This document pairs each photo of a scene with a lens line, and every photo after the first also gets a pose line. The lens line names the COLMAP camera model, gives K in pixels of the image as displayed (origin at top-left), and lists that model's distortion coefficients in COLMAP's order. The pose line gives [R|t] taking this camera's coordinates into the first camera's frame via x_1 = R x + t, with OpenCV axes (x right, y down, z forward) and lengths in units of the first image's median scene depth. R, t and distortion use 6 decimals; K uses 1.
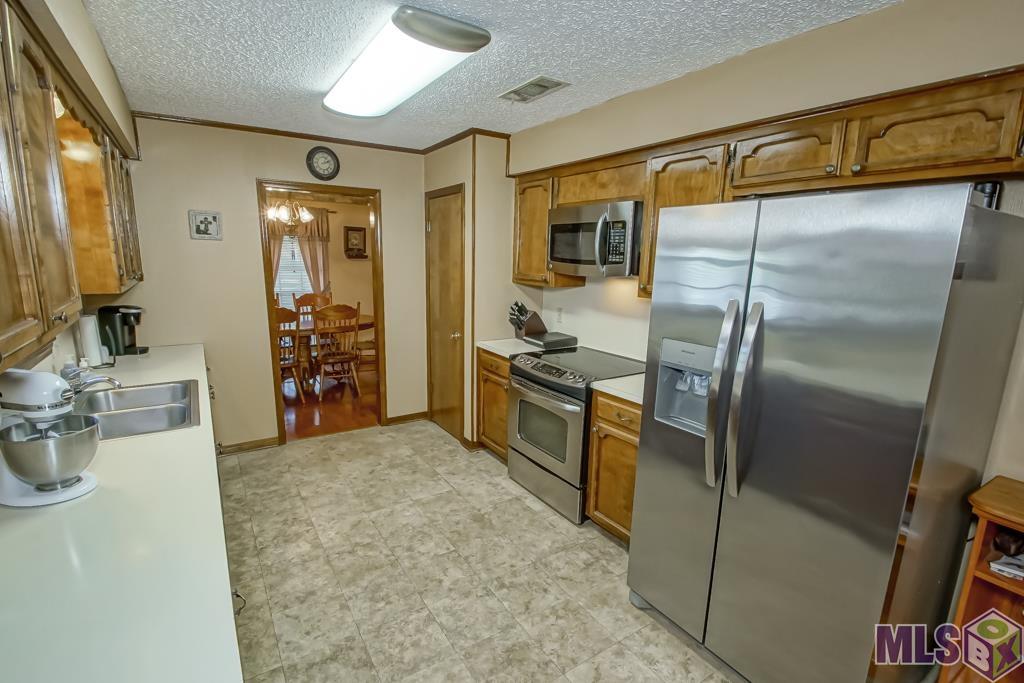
lens RADIAL K [[486.4, 0, 507.7], [0, 486.4, 350.1], [0, 0, 1]] dist [-0.001945, -0.000646]
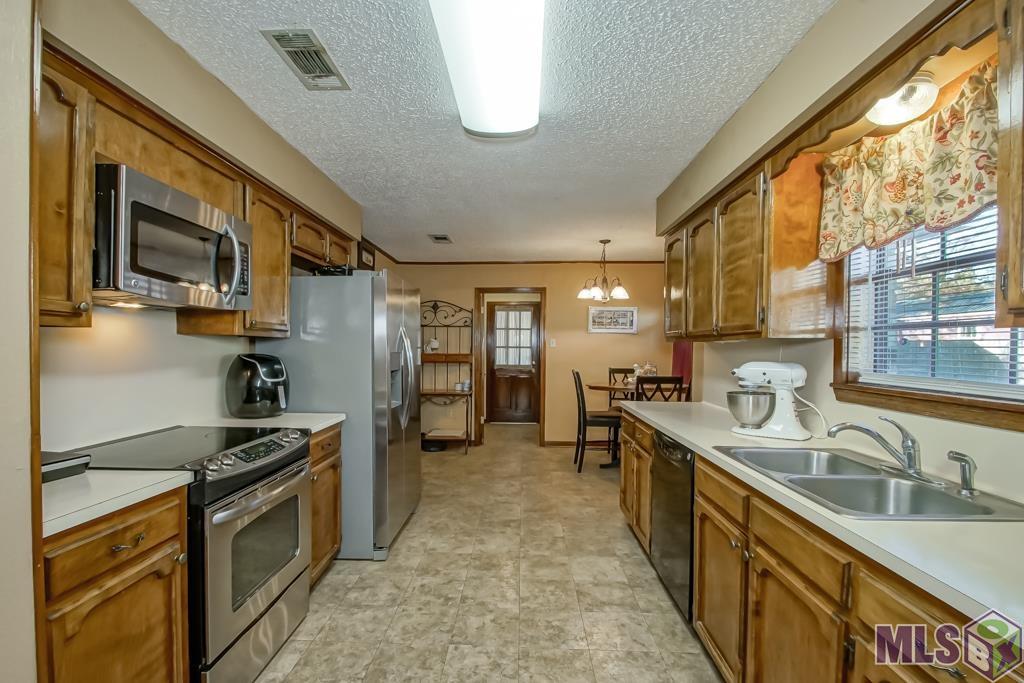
lens RADIAL K [[477.1, 0, 499.2], [0, 477.1, 359.2], [0, 0, 1]] dist [-0.001331, -0.000626]
pose [[-0.818658, -0.036872, 0.573096, -0.602069], [0.089943, 0.977389, 0.191365, -0.193157], [-0.567194, 0.208209, -0.796831, 1.464990]]
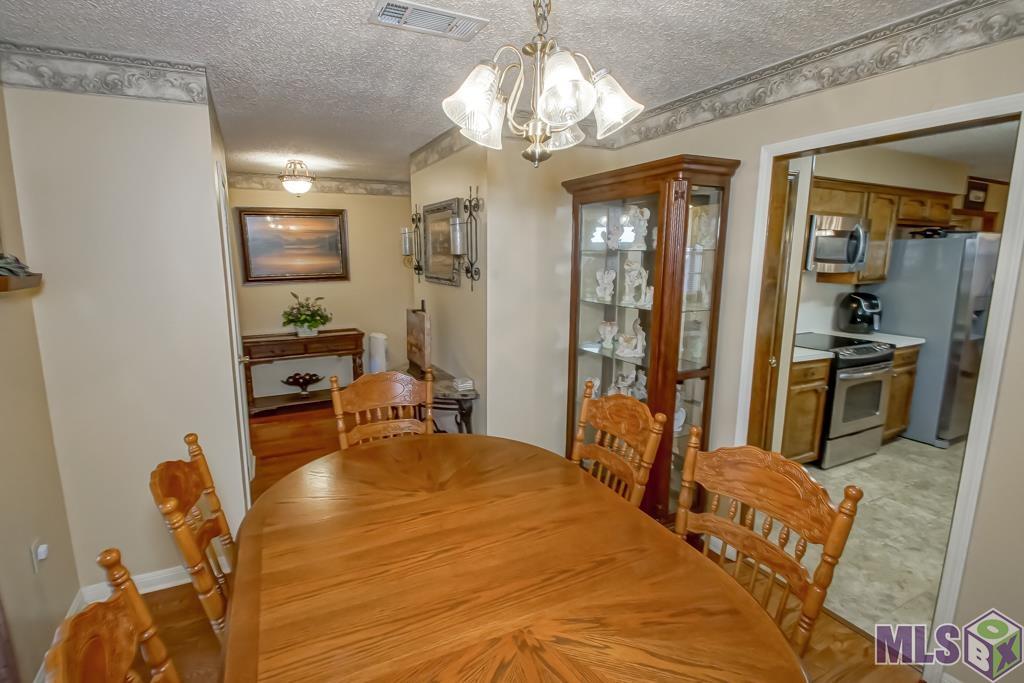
lens RADIAL K [[482.3, 0, 504.9], [0, 482.3, 339.1], [0, 0, 1]] dist [0.016964, -0.019387]
pose [[0.094470, -0.185820, 0.978032, -1.327733], [0.191809, 0.967416, 0.165276, -0.405829], [-0.976875, 0.171981, 0.127034, 1.936817]]
